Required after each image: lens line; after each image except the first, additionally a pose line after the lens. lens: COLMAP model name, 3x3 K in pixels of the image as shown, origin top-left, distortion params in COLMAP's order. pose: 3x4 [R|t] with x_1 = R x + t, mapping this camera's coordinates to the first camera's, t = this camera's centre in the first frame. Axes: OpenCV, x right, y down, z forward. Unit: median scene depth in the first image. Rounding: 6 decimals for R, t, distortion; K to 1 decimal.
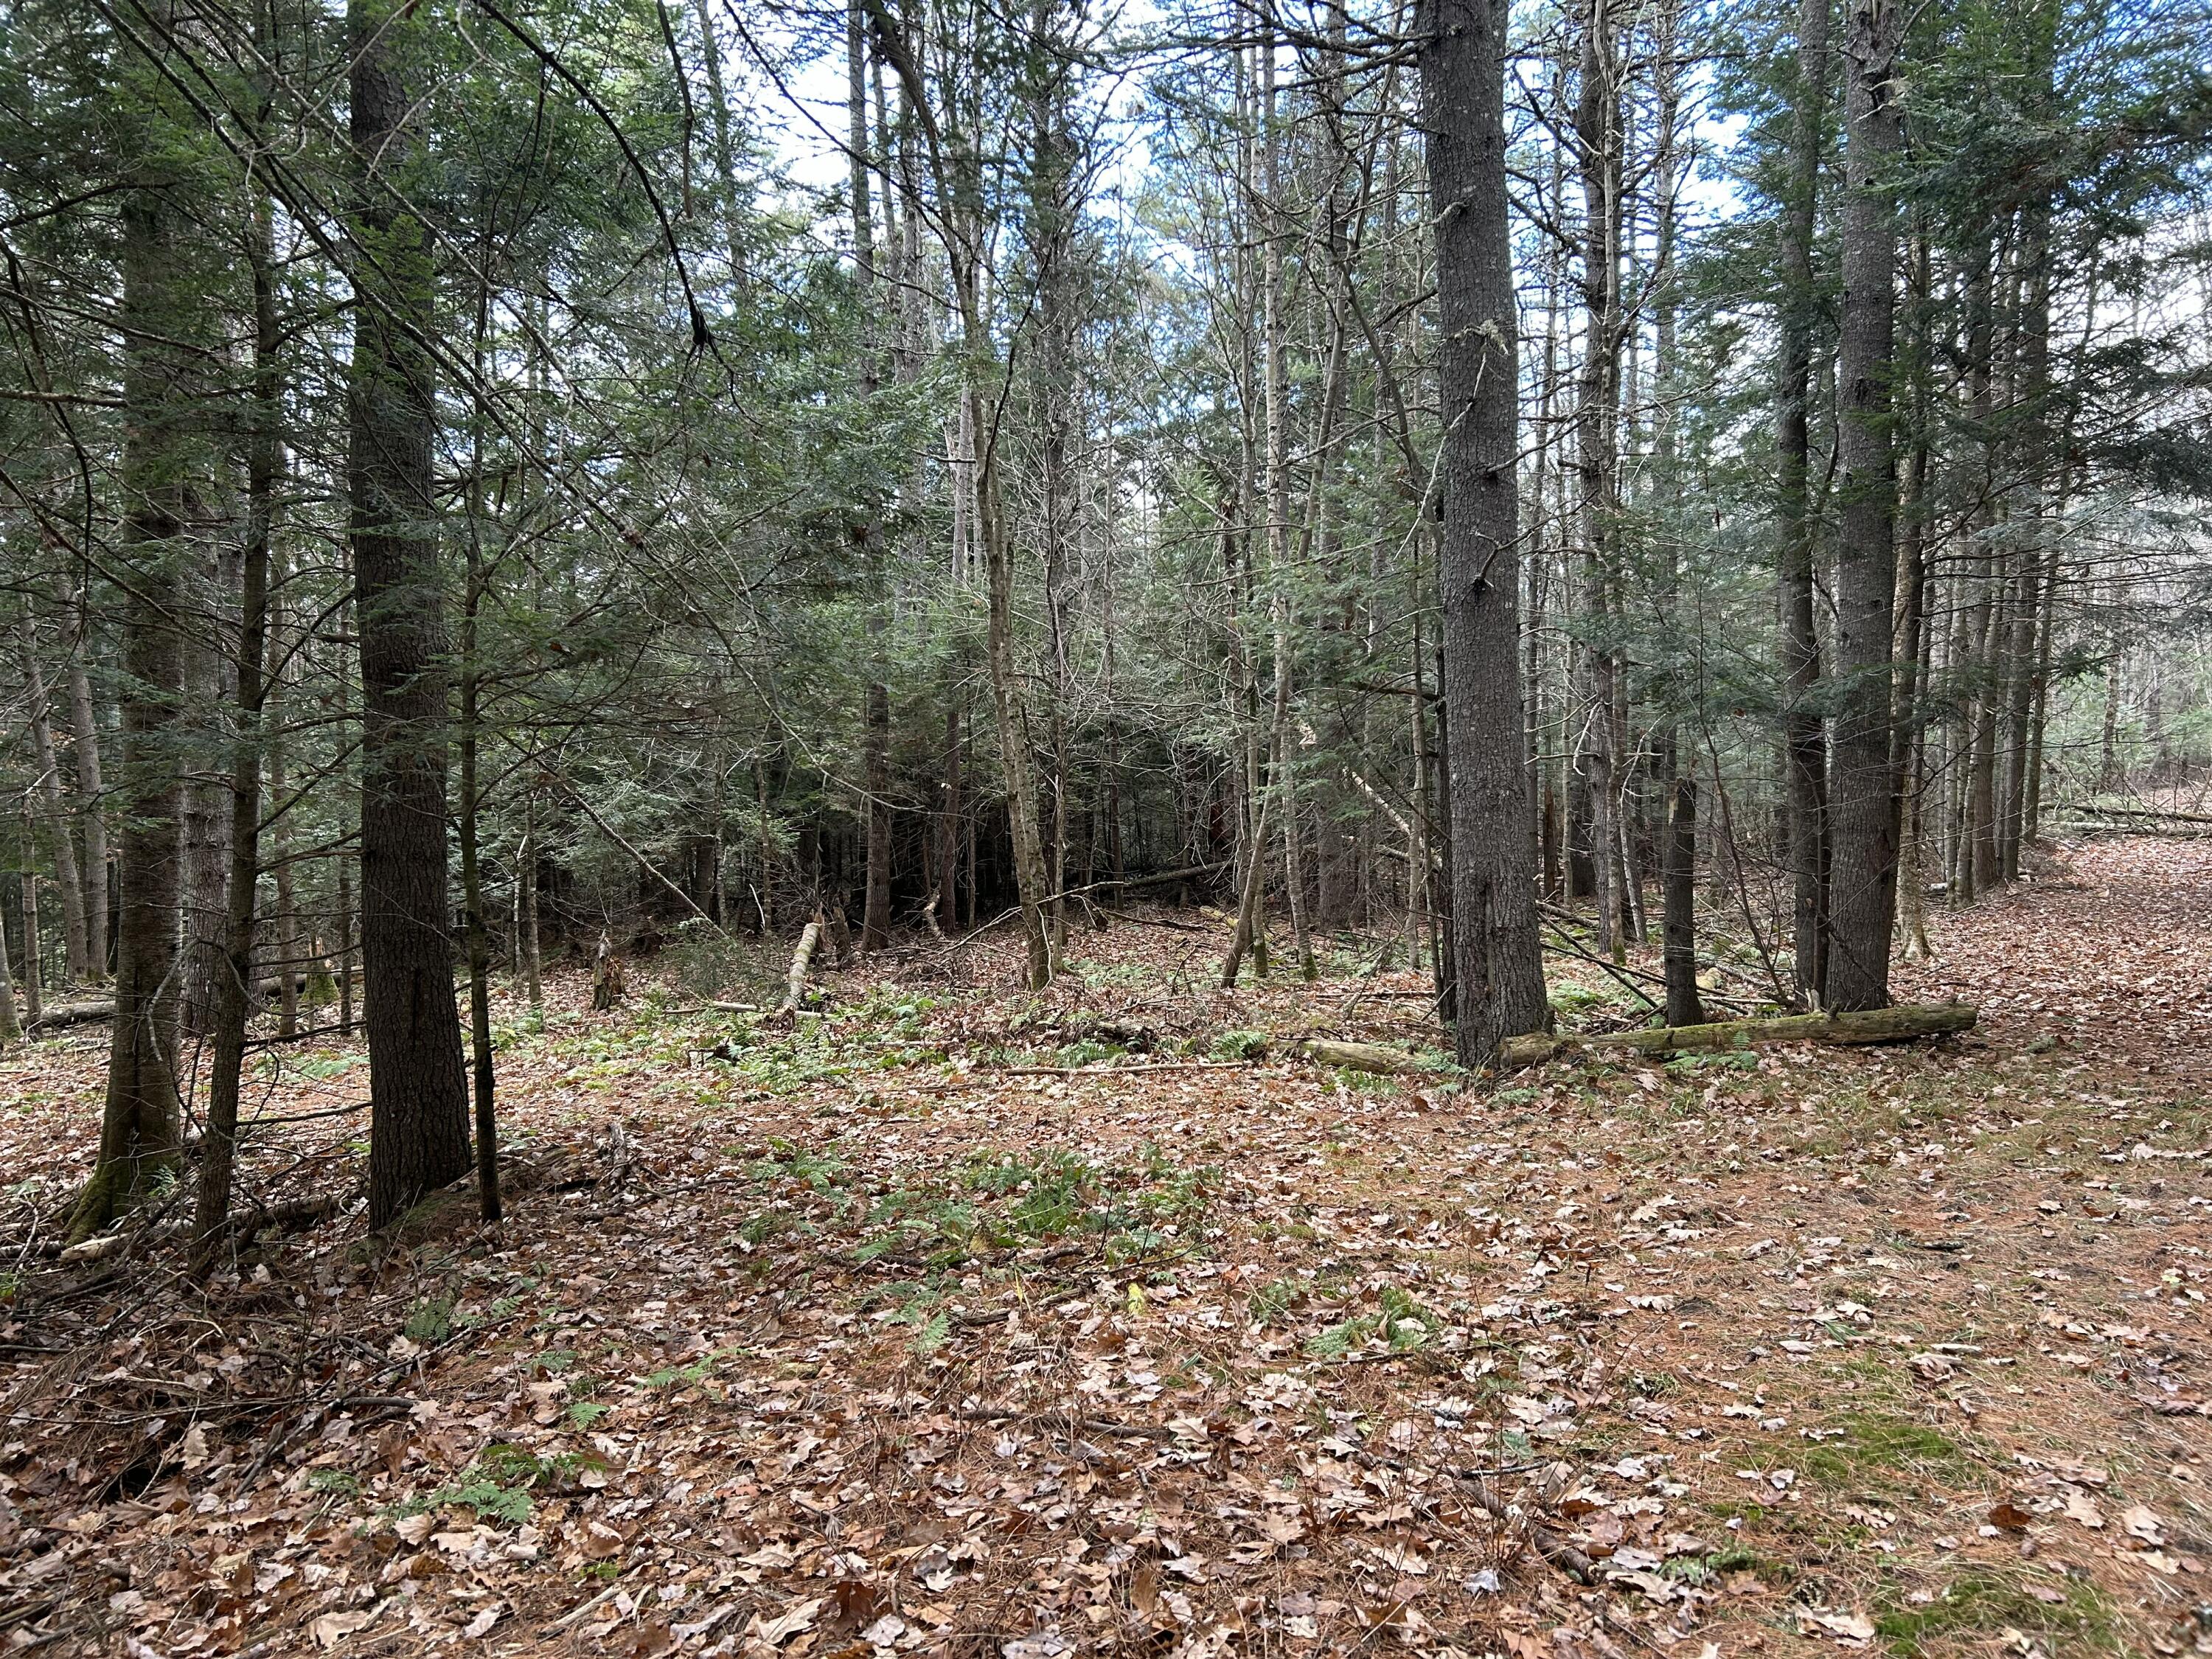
lens RADIAL K [[1614.9, 0, 1098.2], [0, 1614.9, 836.0], [0, 0, 1]] dist [0.009715, -0.002468]
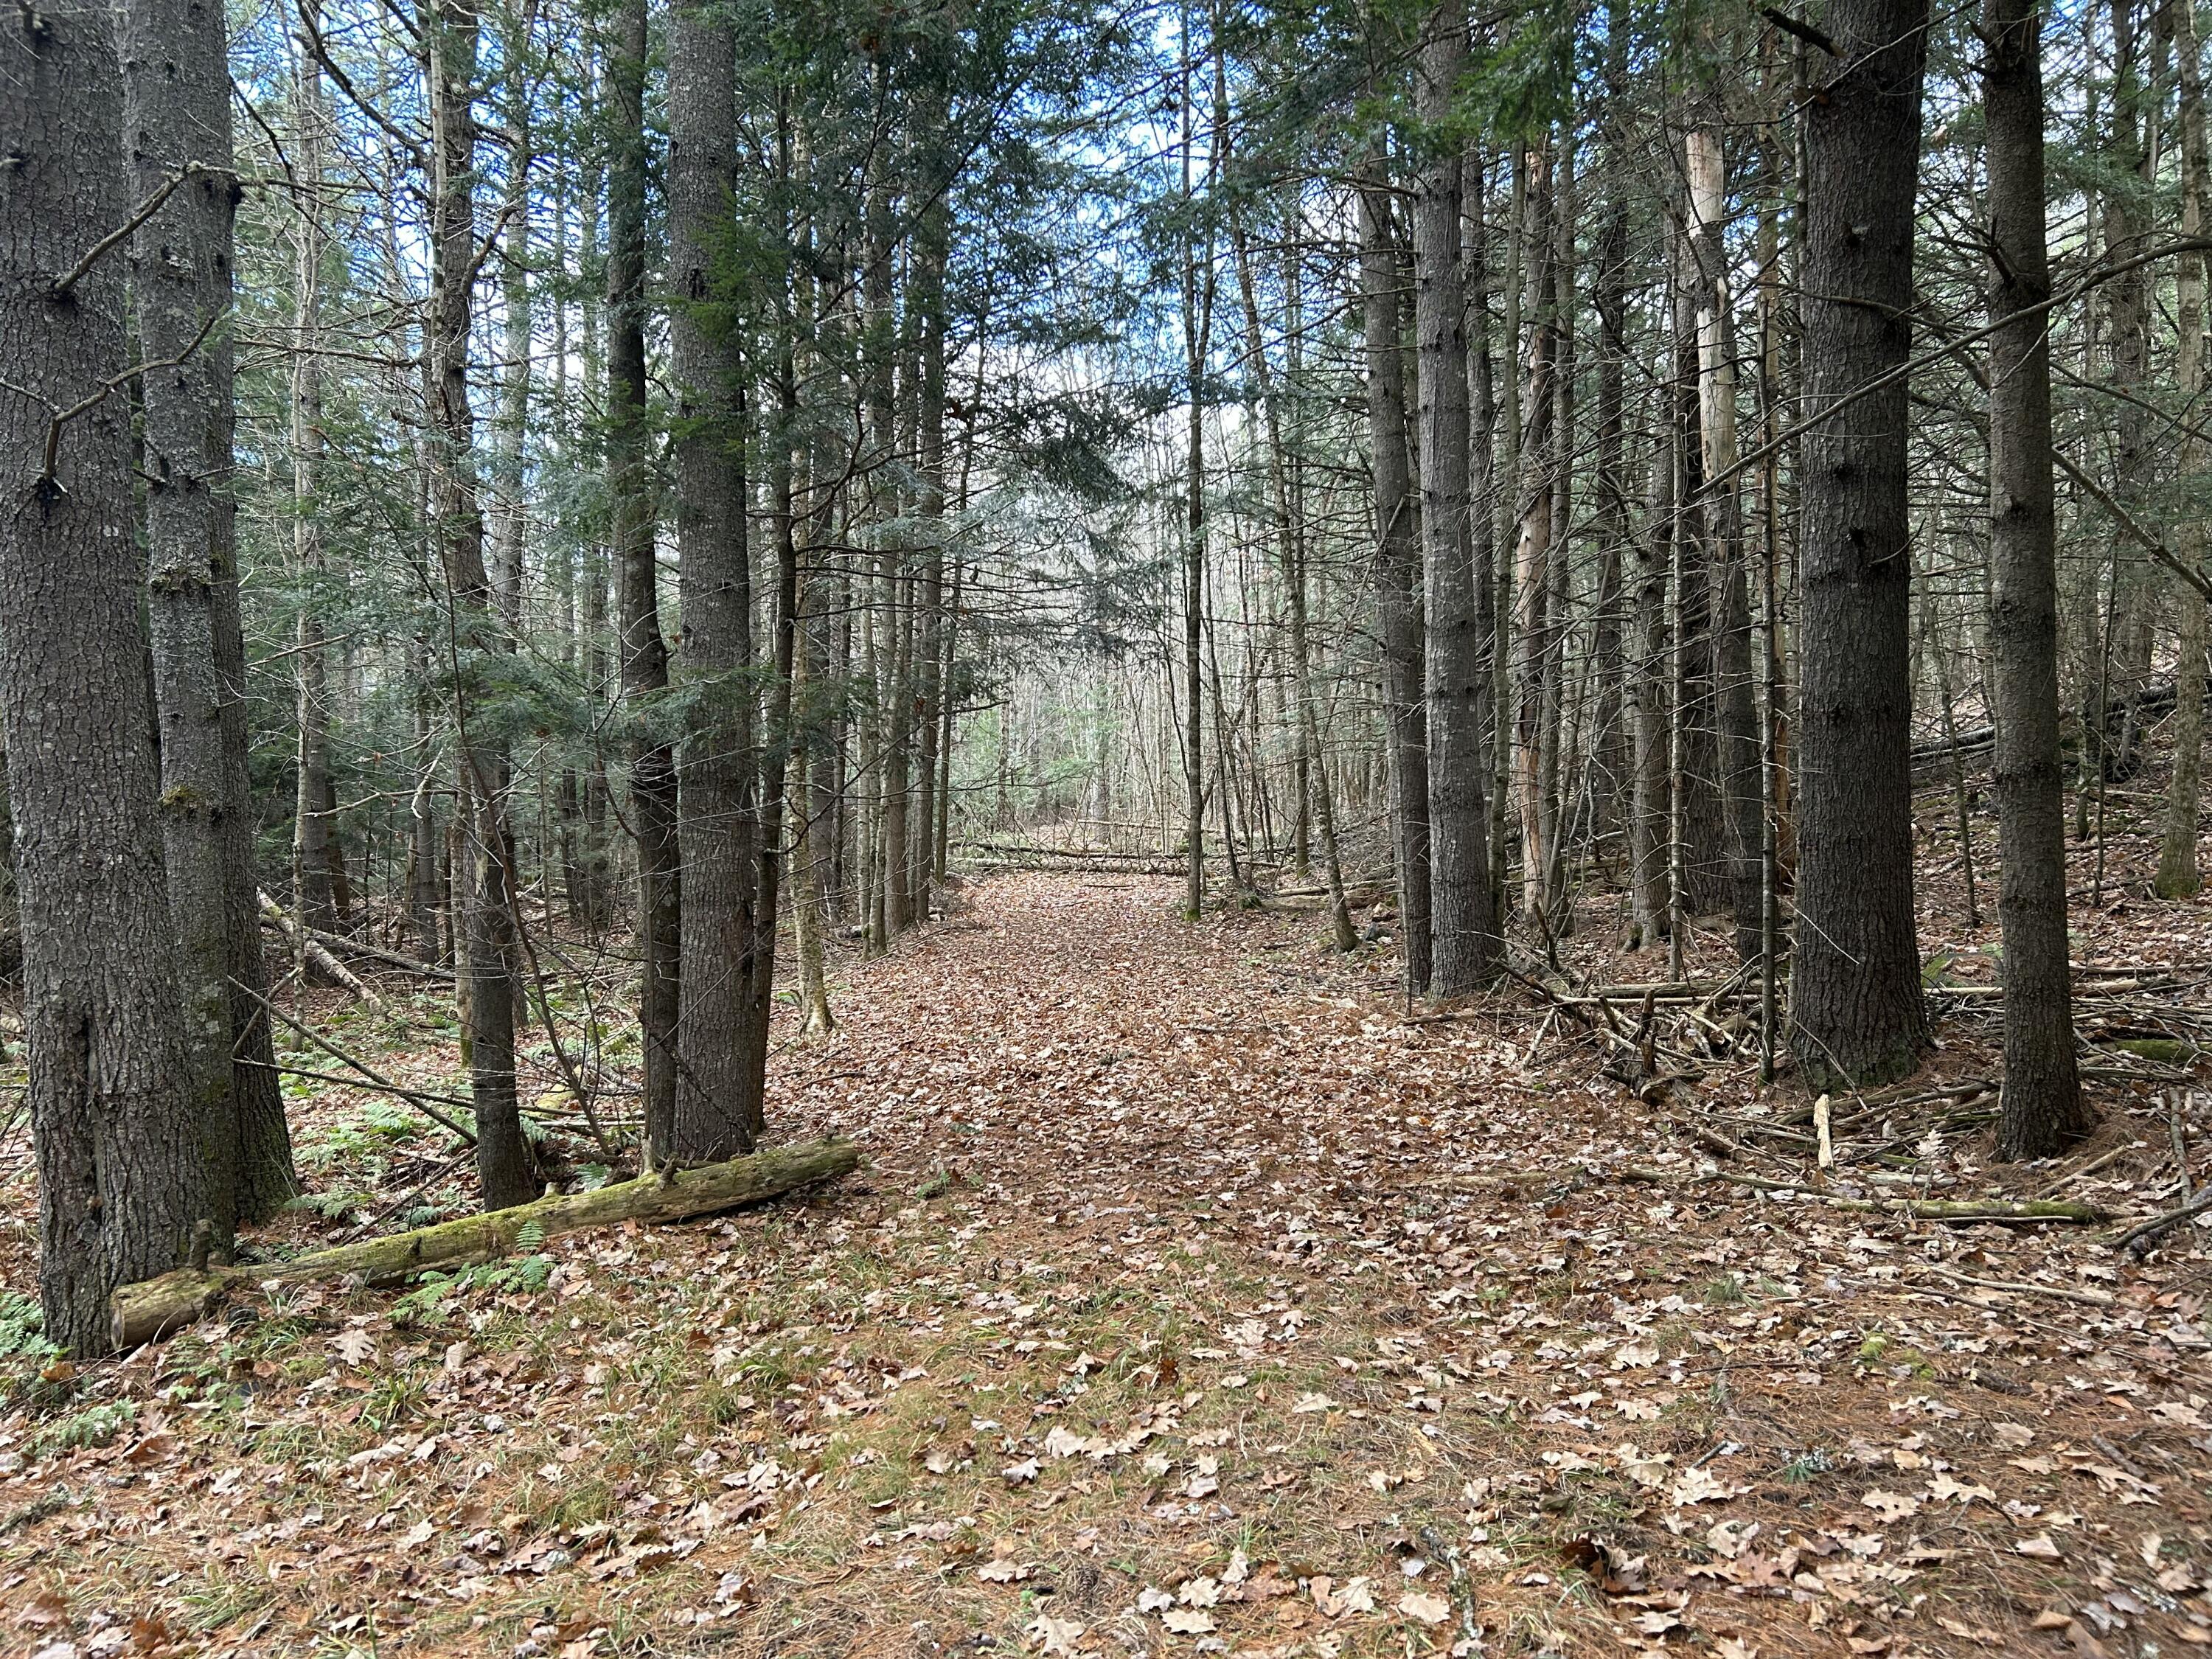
lens RADIAL K [[1614.9, 0, 1105.5], [0, 1614.9, 826.4], [0, 0, 1]] dist [0.009715, -0.002468]
pose [[0.813473, -0.002543, 0.581597, 0.188514], [0.018989, 0.999573, -0.022189, -0.017332], [-0.581292, 0.029094, 0.813175, 0.302593]]
